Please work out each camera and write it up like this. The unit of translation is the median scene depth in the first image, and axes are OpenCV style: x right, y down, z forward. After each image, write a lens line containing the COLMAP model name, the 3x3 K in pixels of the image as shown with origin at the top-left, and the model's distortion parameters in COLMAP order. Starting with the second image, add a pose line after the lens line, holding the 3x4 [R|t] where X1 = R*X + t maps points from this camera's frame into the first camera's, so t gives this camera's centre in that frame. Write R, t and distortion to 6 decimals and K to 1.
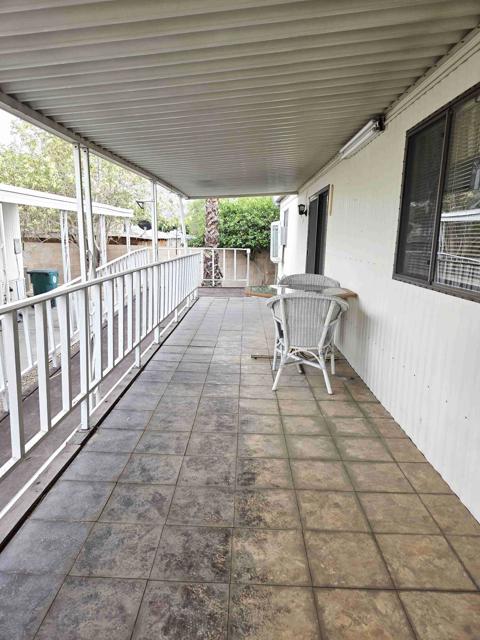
lens RADIAL K [[429.8, 0, 240.0], [0, 429.8, 320.0], [0, 0, 1]] dist [0.076007, -0.066508]
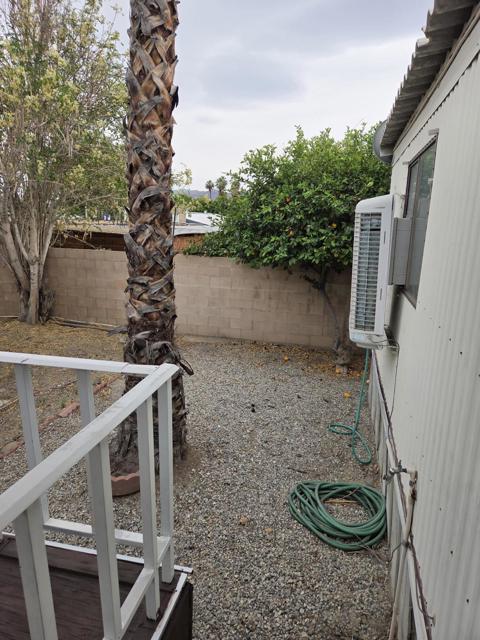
lens RADIAL K [[429.8, 0, 240.0], [0, 429.8, 320.0], [0, 0, 1]] dist [0.076007, -0.066508]
pose [[0.974202, 0.053552, -0.219231, 0.055725], [-0.047551, 0.998338, 0.032563, -0.134274], [0.220611, -0.021299, 0.975129, 0.612830]]
